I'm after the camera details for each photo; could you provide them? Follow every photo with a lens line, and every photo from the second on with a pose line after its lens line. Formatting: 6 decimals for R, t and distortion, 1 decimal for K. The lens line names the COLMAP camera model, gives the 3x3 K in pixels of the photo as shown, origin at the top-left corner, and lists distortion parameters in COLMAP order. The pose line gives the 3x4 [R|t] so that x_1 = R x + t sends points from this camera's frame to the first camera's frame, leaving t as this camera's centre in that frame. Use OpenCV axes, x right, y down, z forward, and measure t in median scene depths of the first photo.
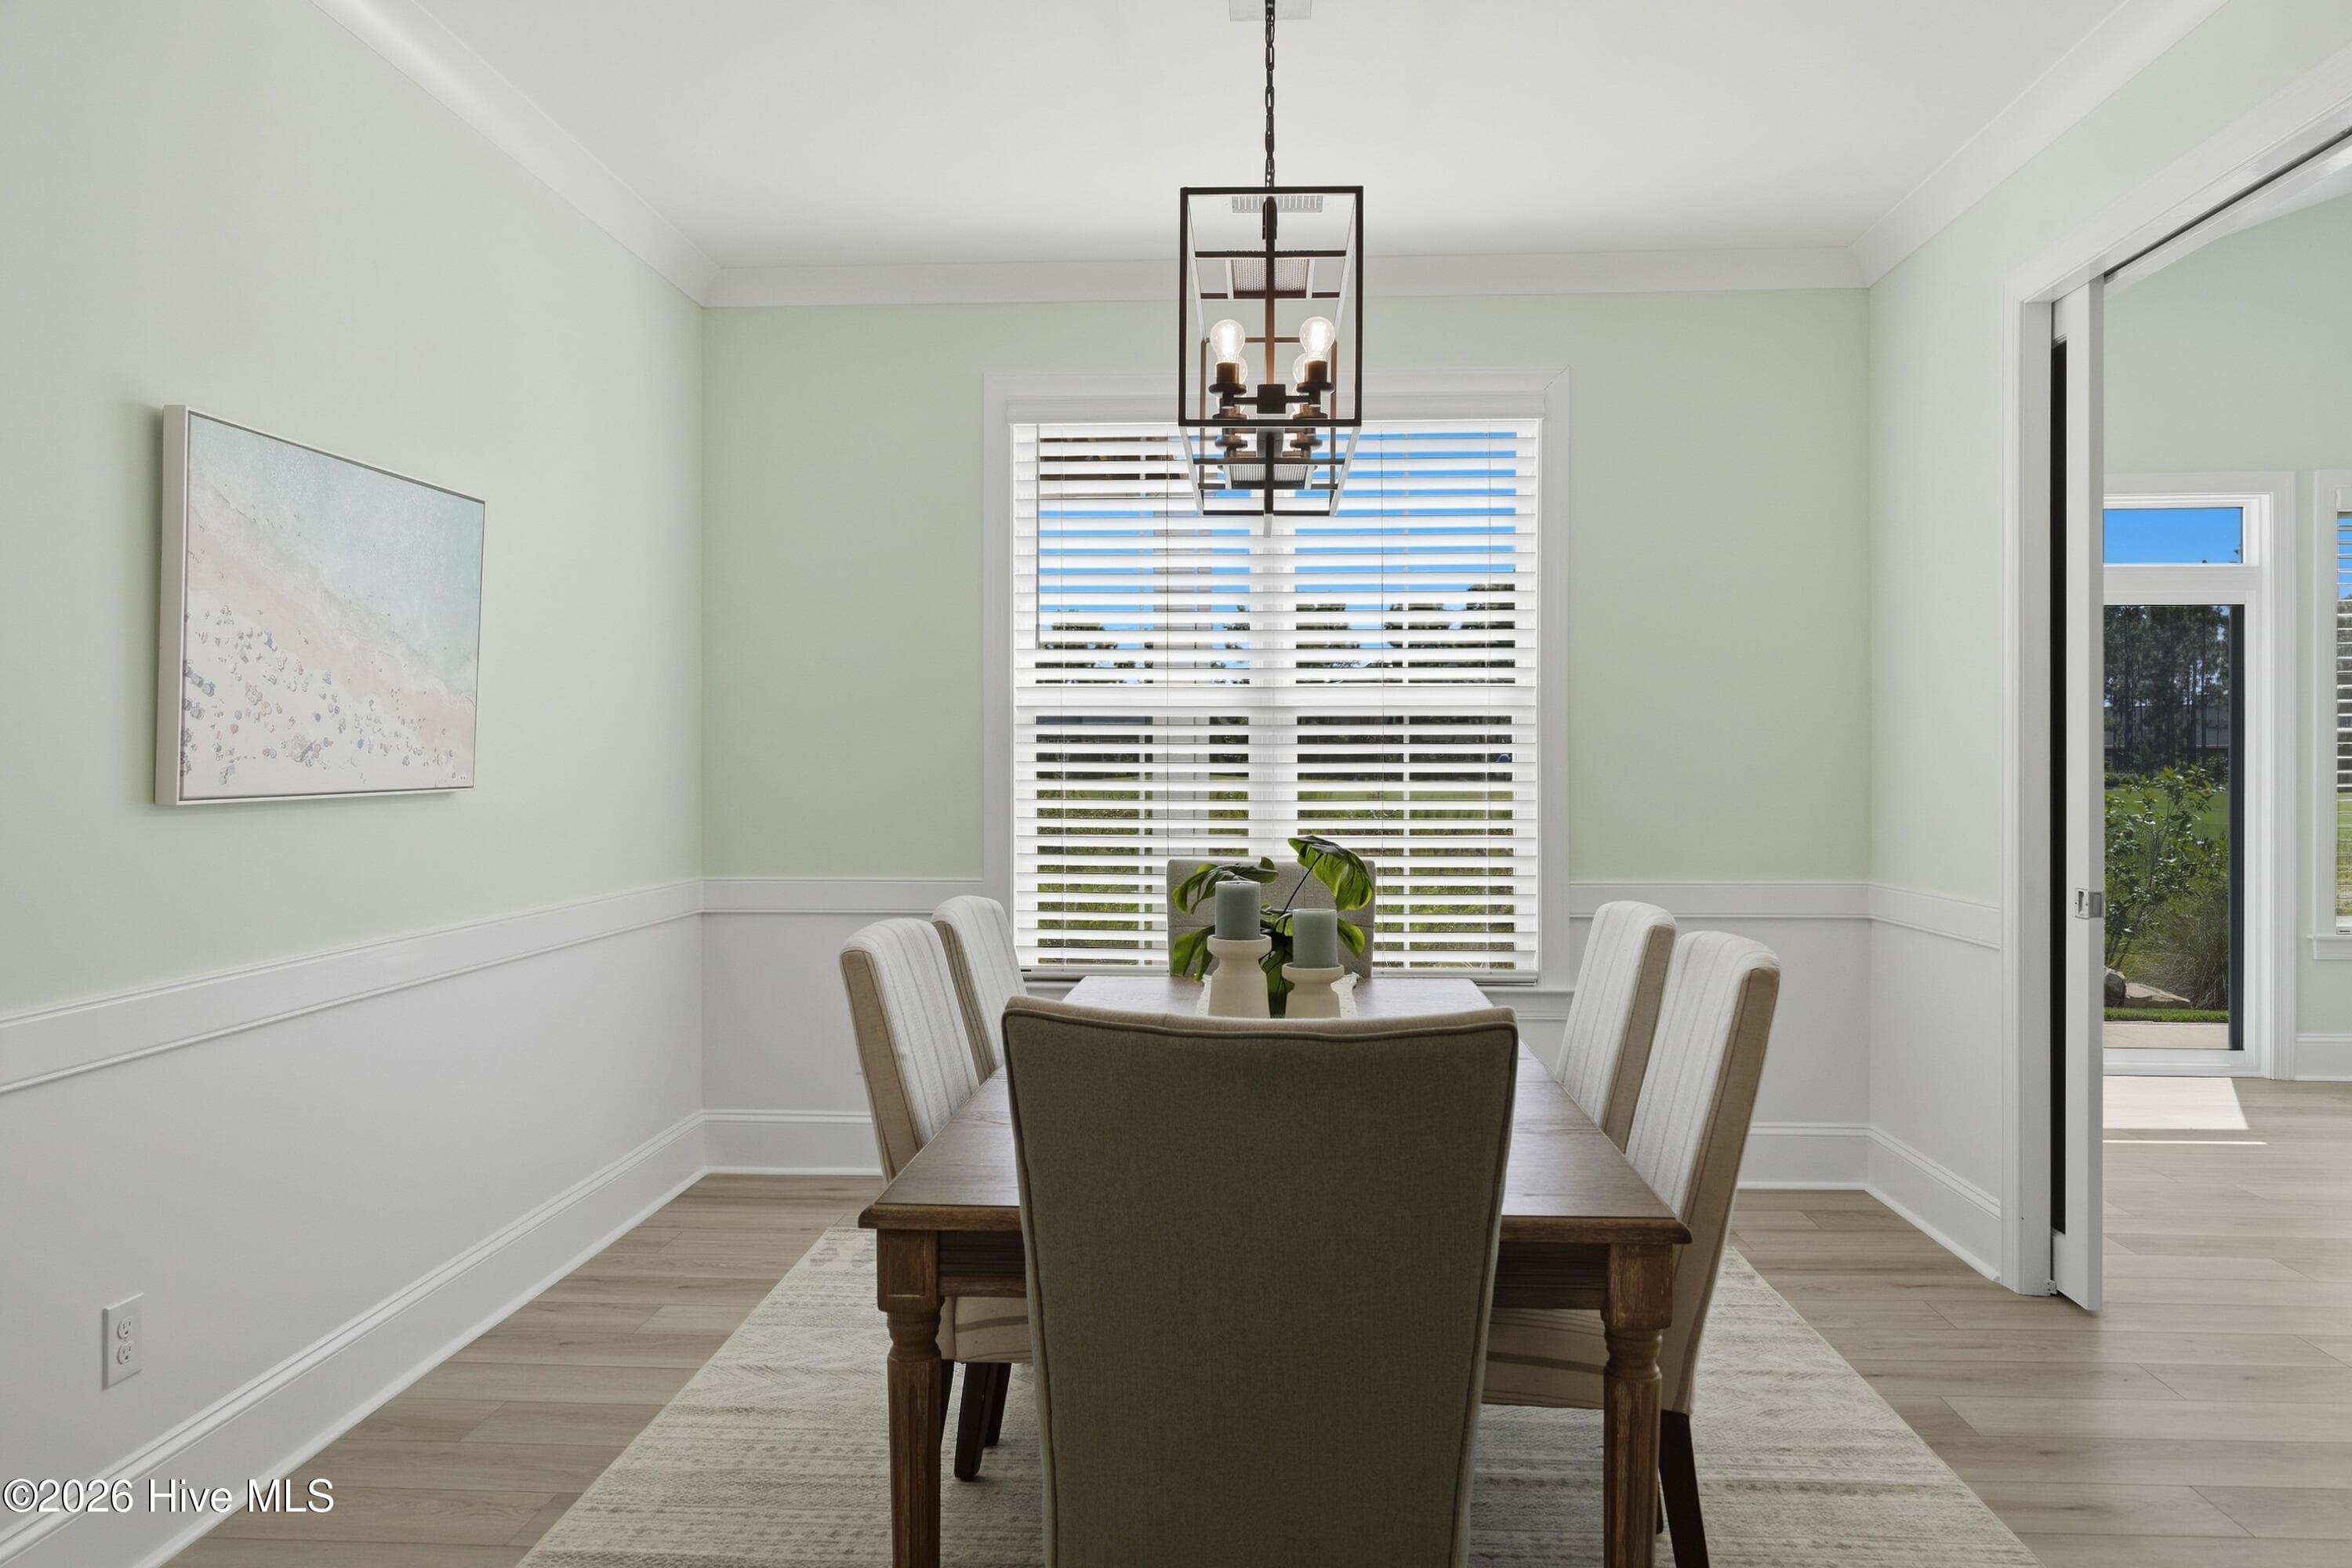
lens RADIAL K [[1728.1, 0, 1172.5], [0, 1728.1, 785.1], [0, 0, 1]] dist [0.008189, 0.002766]
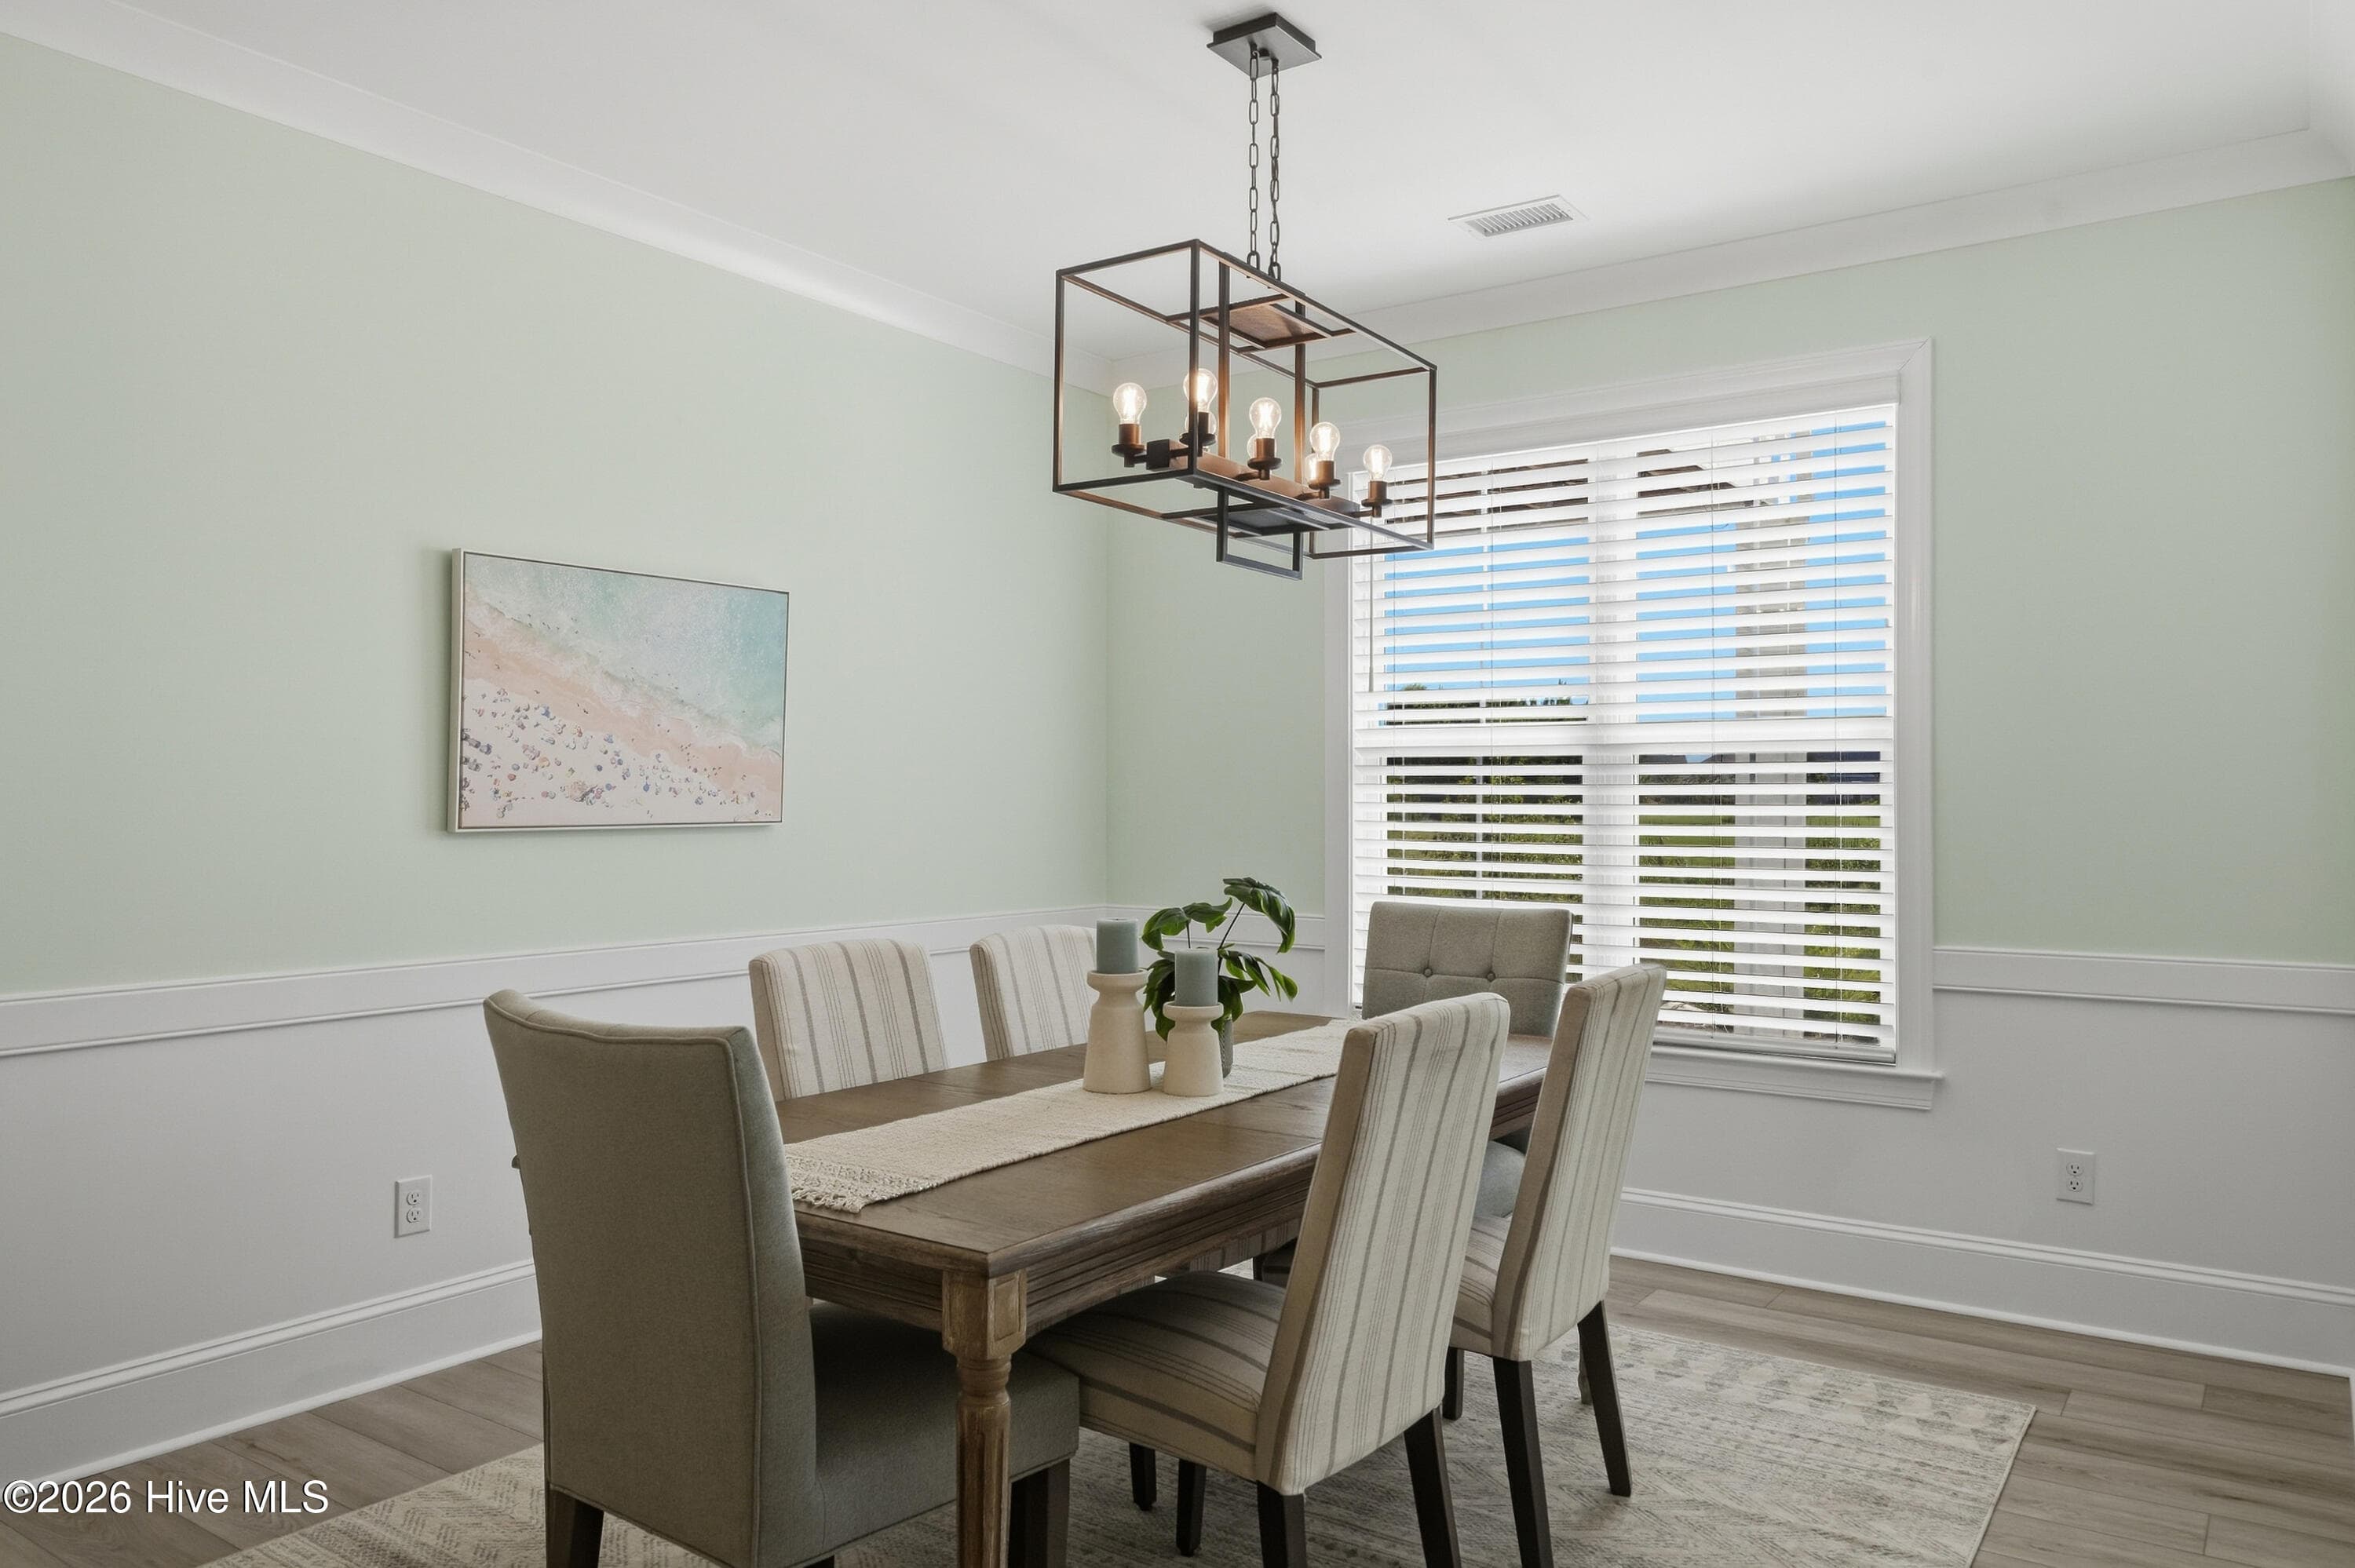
lens RADIAL K [[1757.5, 0, 1178.9], [0, 1757.5, 792.3], [0, 0, 1]] dist [-0.004899, 0.000634]
pose [[0.828319, -0.000442, -0.560256, 0.631582], [-0.009599, 0.999842, -0.014982, -0.004571], [0.560174, 0.017788, 0.828184, 0.131614]]
